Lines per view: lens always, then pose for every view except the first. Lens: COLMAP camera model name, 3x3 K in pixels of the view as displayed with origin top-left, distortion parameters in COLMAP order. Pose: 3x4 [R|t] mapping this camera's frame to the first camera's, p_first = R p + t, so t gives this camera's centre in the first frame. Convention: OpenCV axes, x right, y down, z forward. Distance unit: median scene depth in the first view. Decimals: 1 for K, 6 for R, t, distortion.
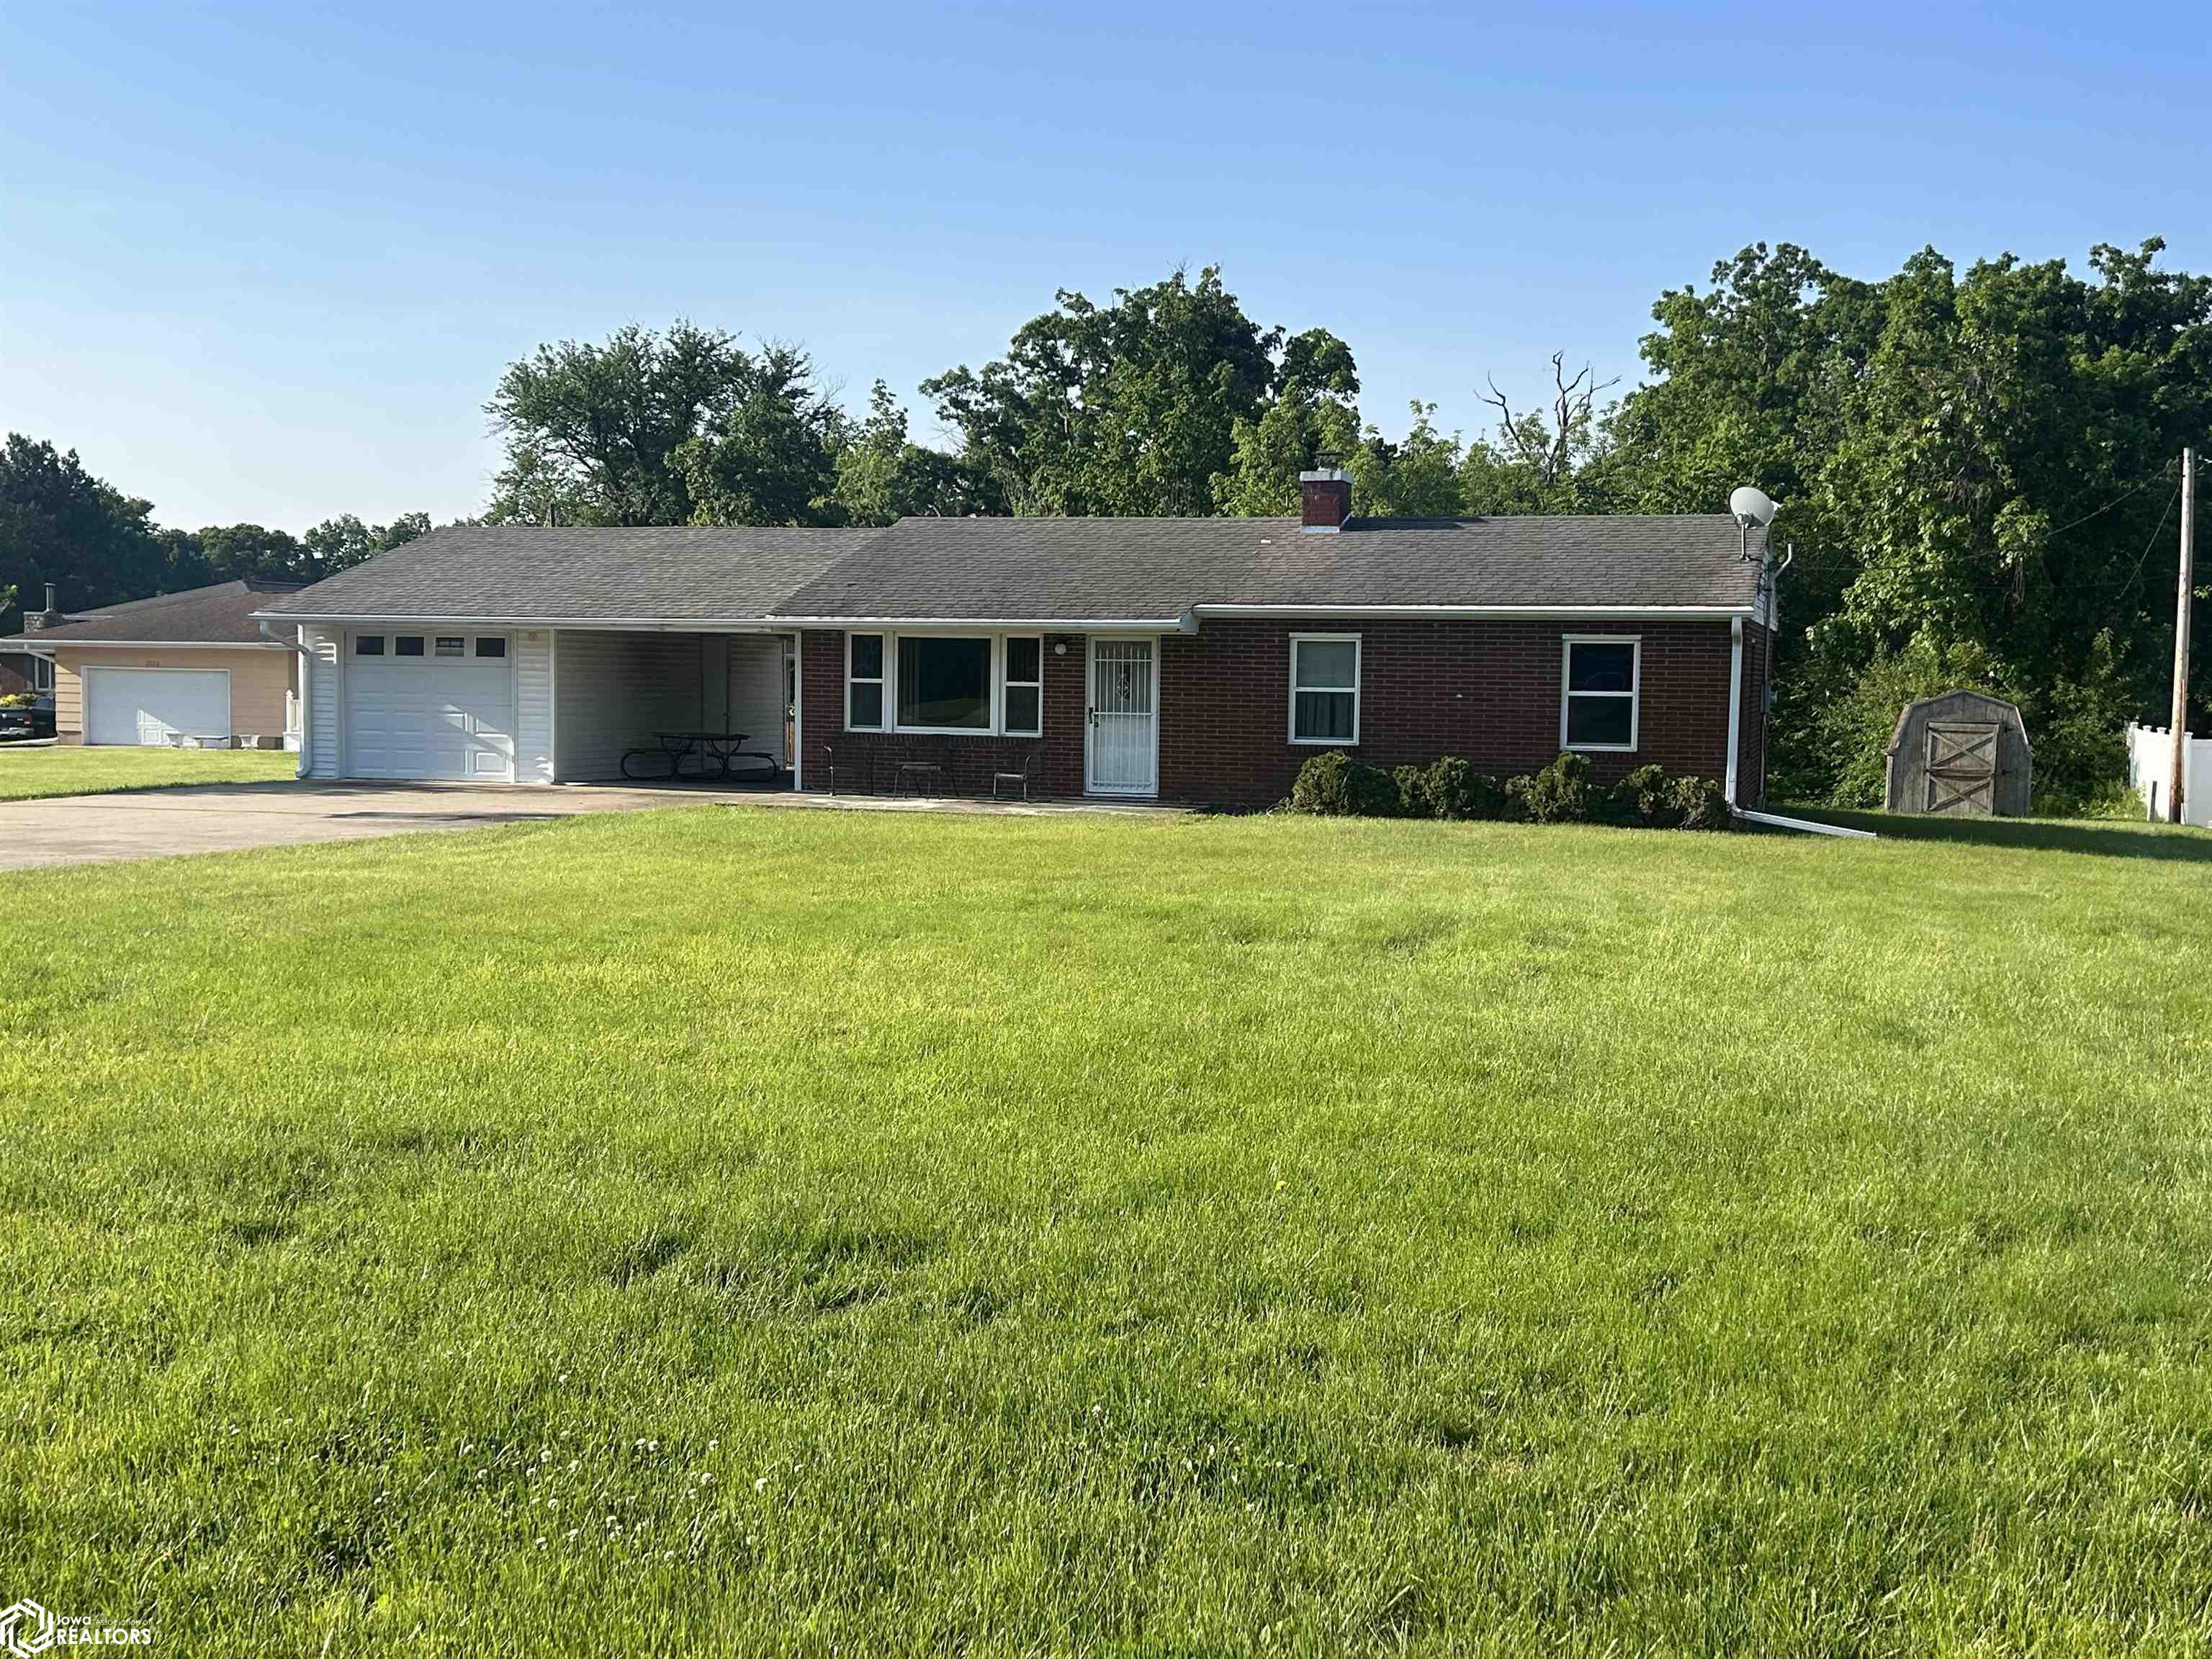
lens RADIAL K [[2380.3, 0, 1104.4], [0, 2380.3, 830.0], [0, 0, 1]] dist [0.117516, 0.000000]
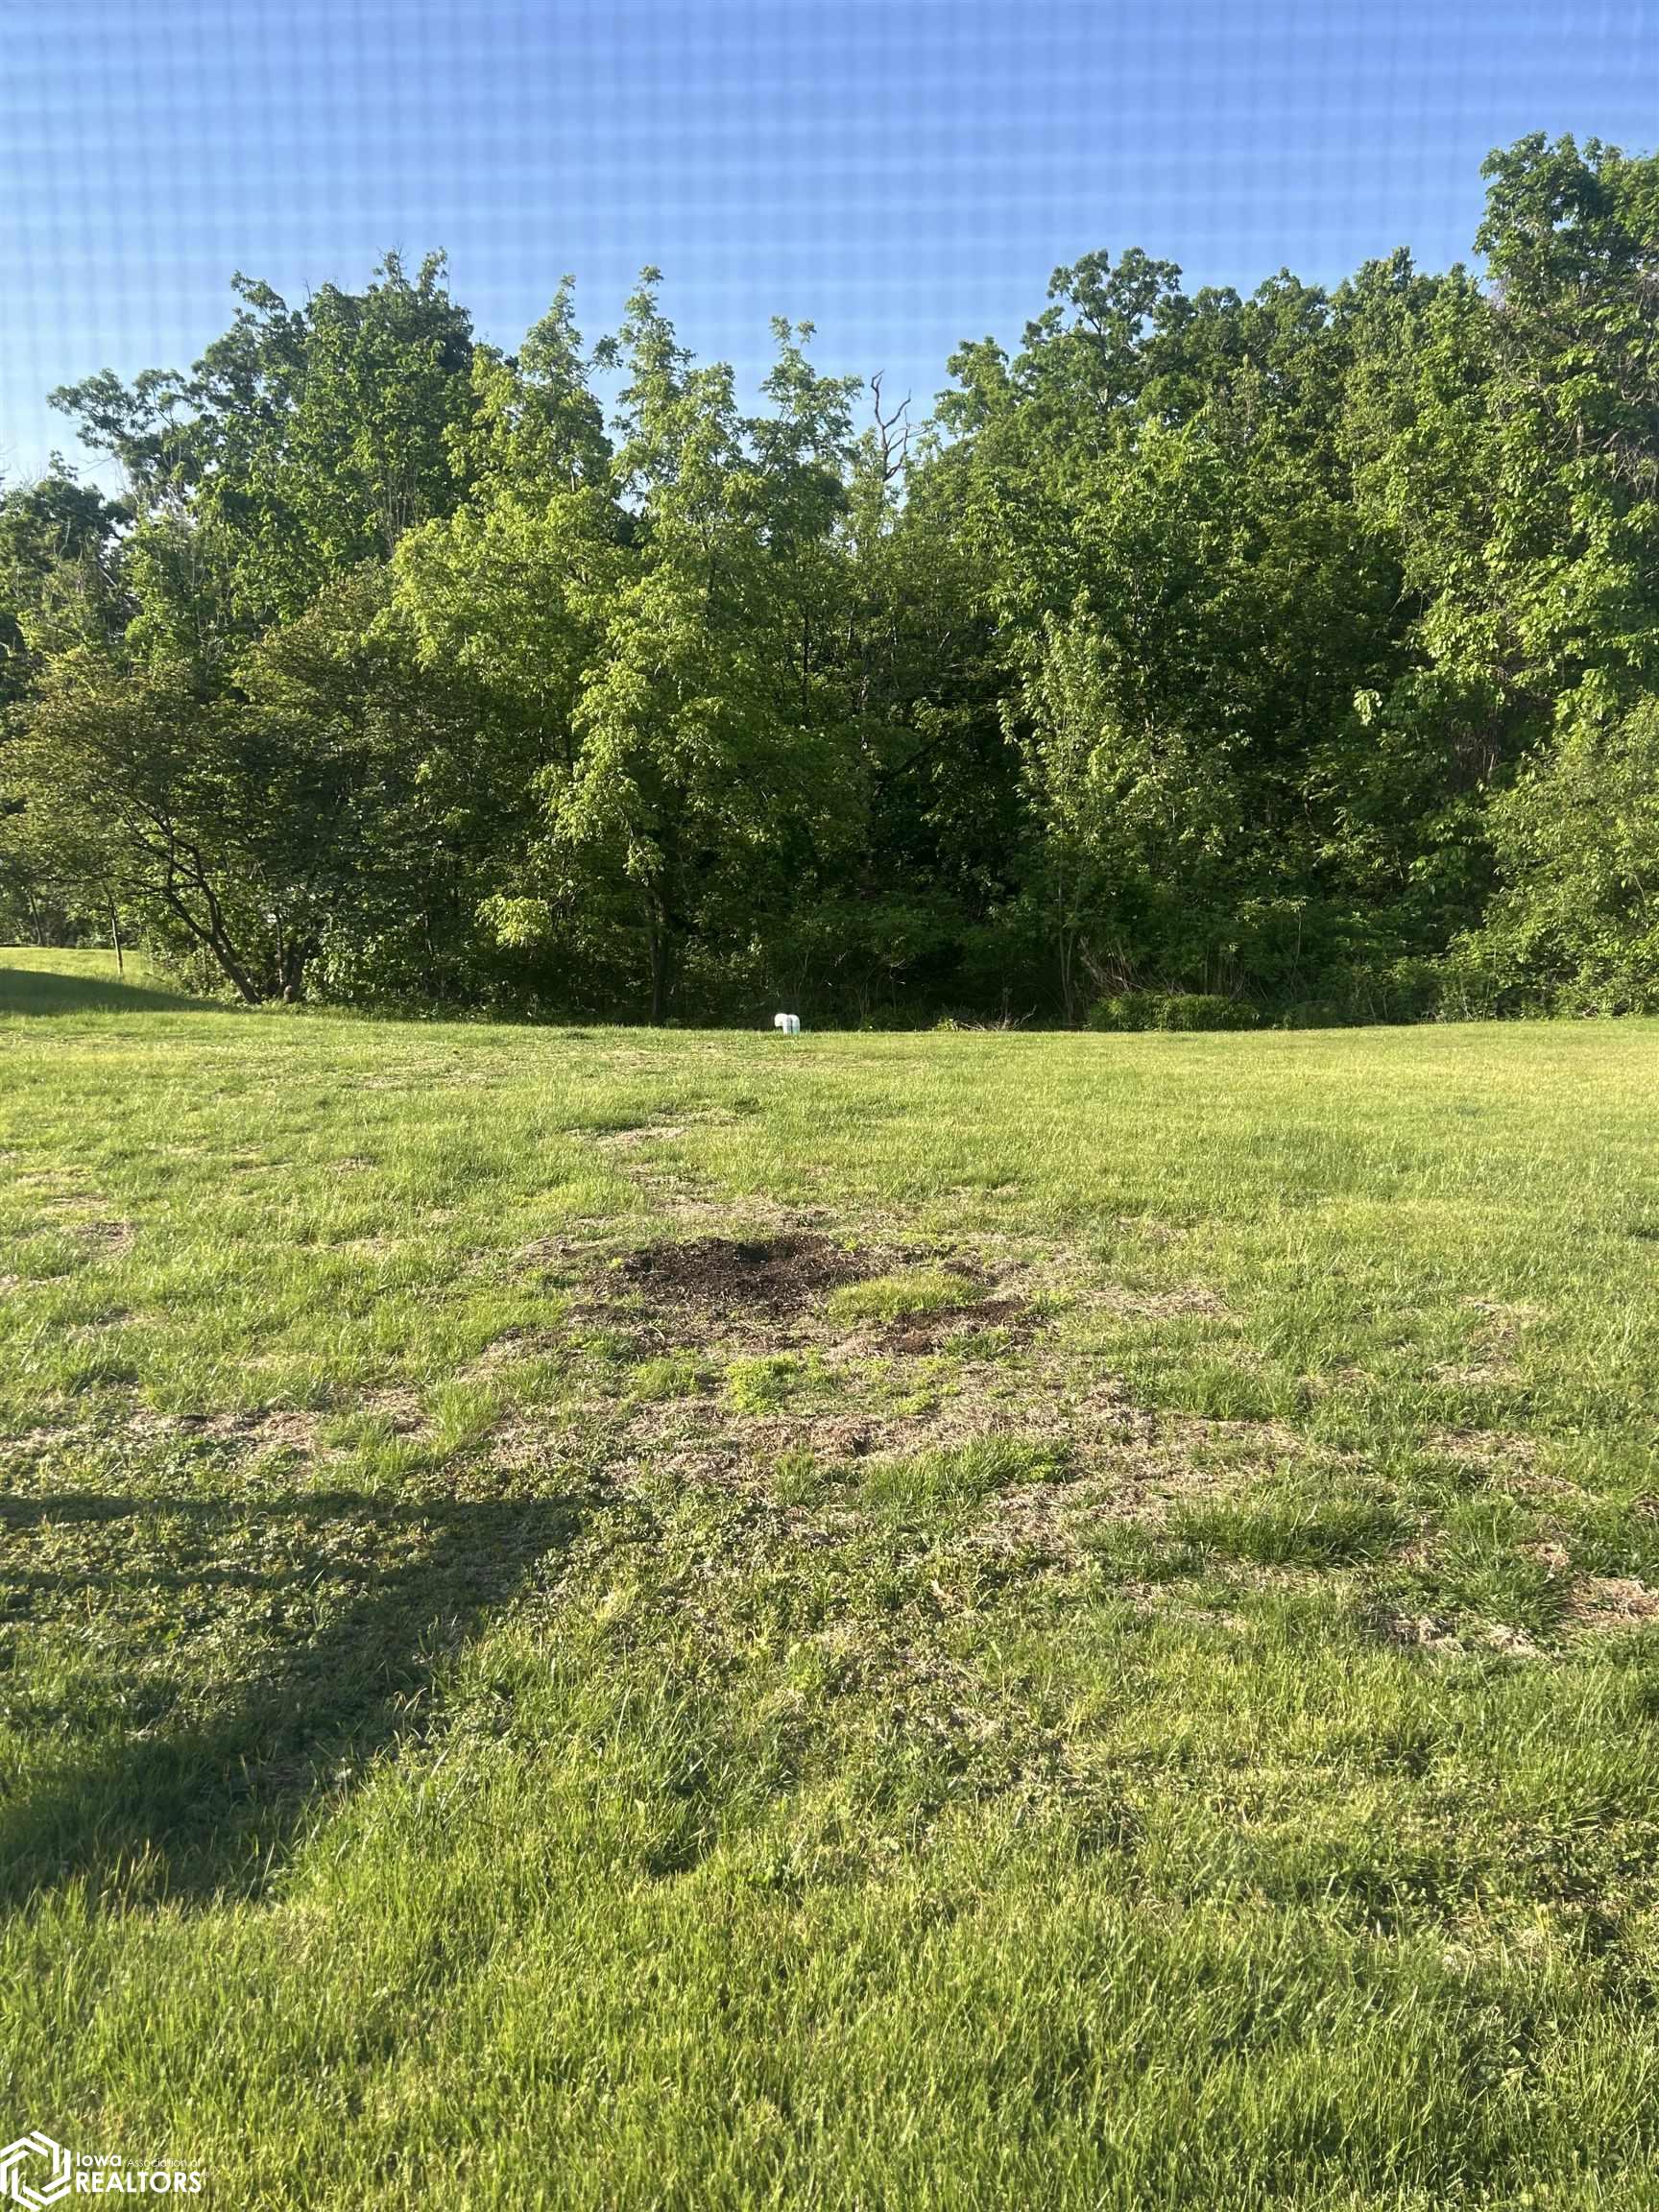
lens RADIAL K [[1665.5, 0, 825.2], [0, 1665.5, 1110.4], [0, 0, 1]] dist [0.063904, -0.067825]
pose [[0.969161, -0.062288, 0.238426, 0.052555], [0.032133, 0.991210, 0.128338, -0.066336], [-0.244324, -0.116719, 0.962644, 1.134243]]
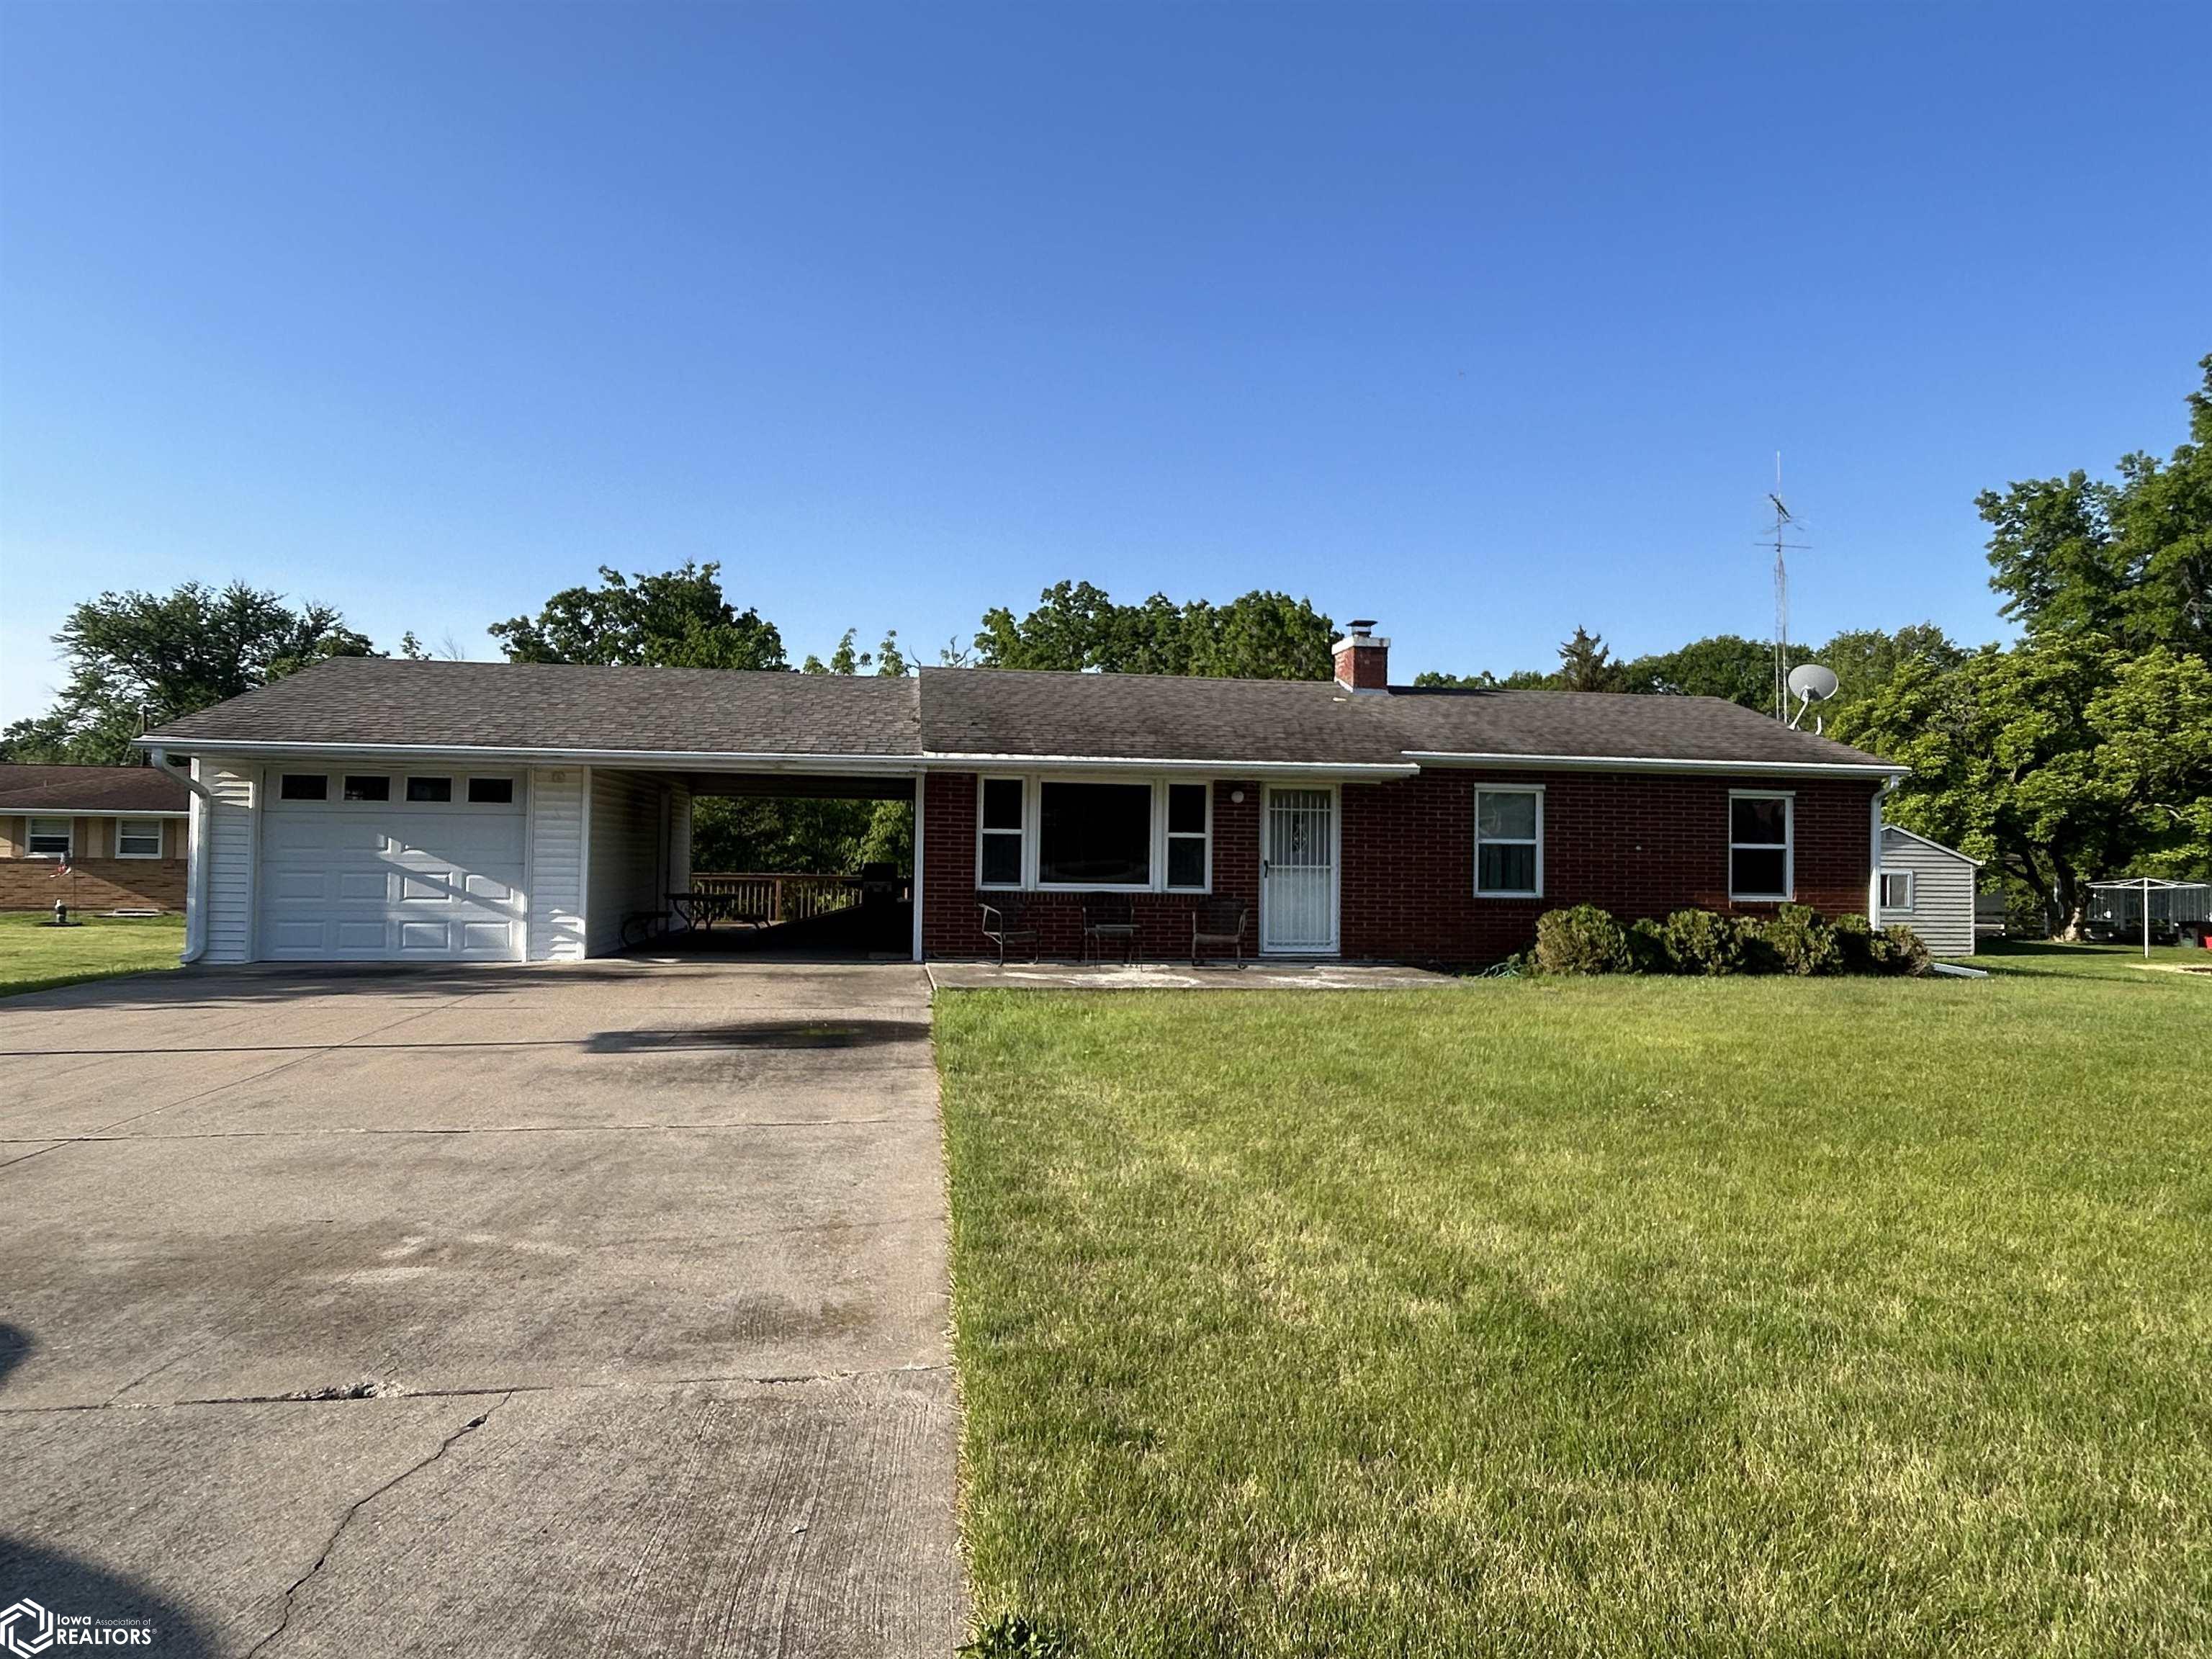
lens RADIAL K [[1347.7, 0, 1098.2], [0, 1347.7, 838.3], [0, 0, 1]] dist [0.002626, -0.000894]
pose [[0.902533, 0.004150, 0.430600, -0.264511], [0.027142, 0.997417, -0.066503, -0.024778], [-0.429764, 0.071709, 0.900089, 0.510579]]
